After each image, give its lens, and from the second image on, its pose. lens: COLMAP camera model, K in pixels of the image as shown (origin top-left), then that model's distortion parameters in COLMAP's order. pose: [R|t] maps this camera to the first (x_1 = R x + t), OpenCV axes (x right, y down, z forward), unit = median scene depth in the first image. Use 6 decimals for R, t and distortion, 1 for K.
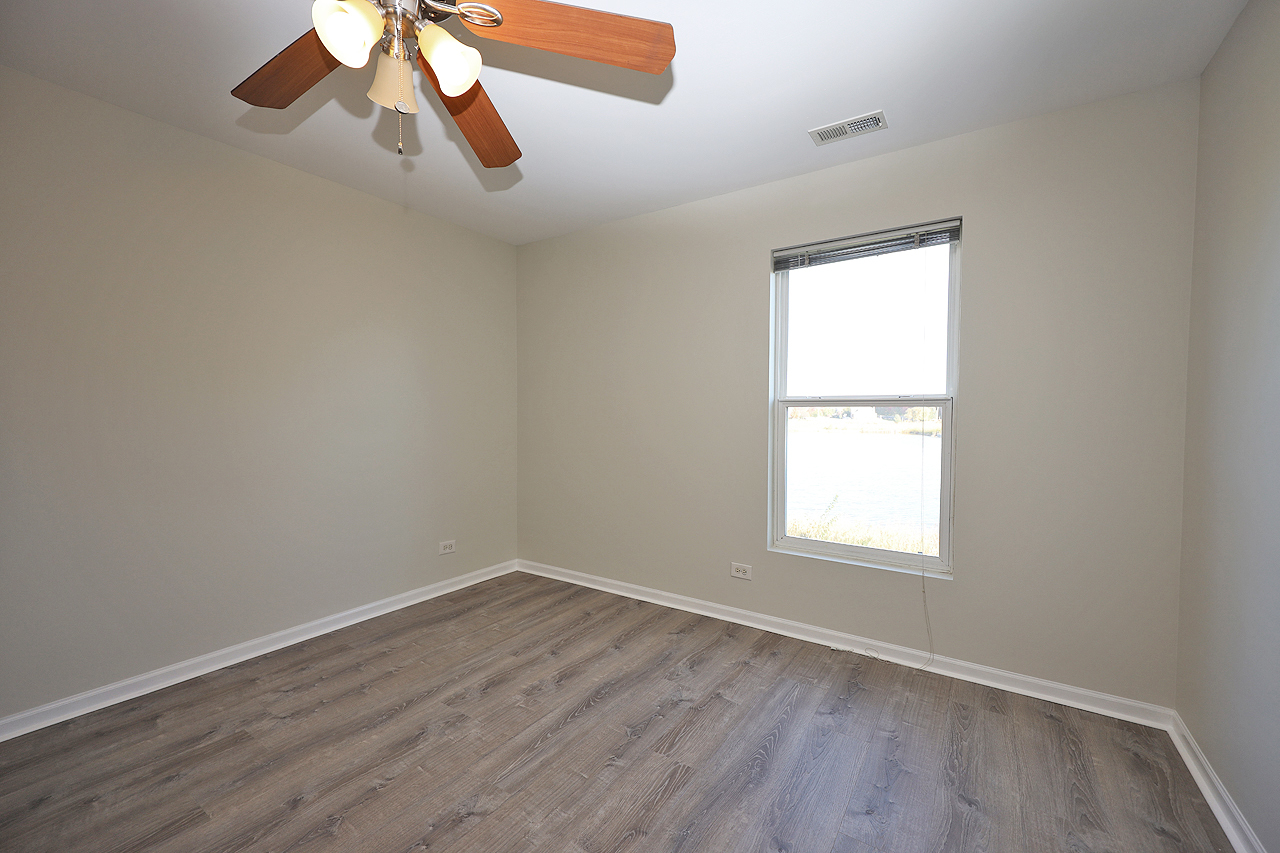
lens RADIAL K [[516.5, 0, 632.7], [0, 516.5, 420.9], [0, 0, 1]] dist [0.007619, -0.000539]
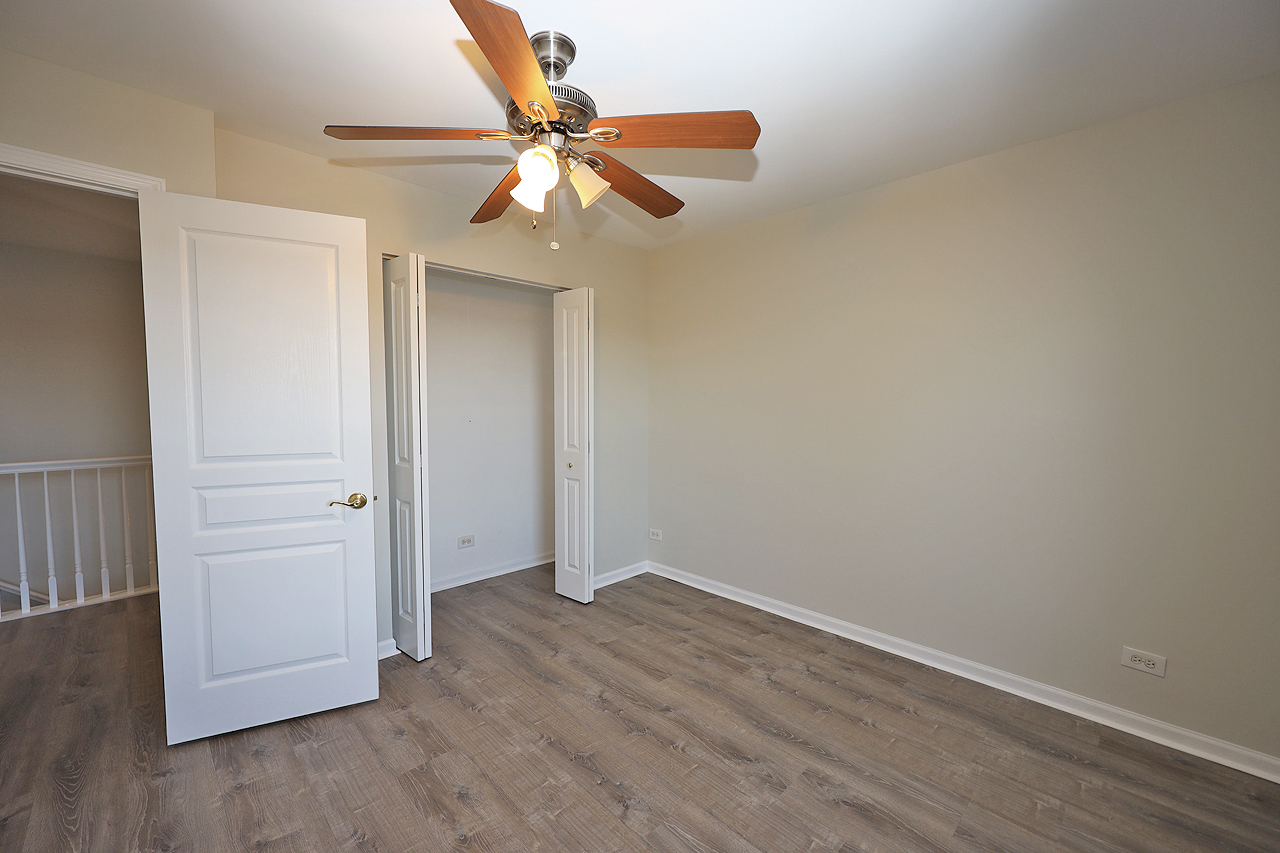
lens RADIAL K [[516.5, 0, 643.2], [0, 516.5, 428.9], [0, 0, 1]] dist [0.007619, -0.000539]
pose [[-0.170269, 0.055328, -0.983843, 0.377849], [-0.023085, 0.997924, 0.060115, -0.053269], [0.985127, 0.032948, -0.168639, 0.638143]]
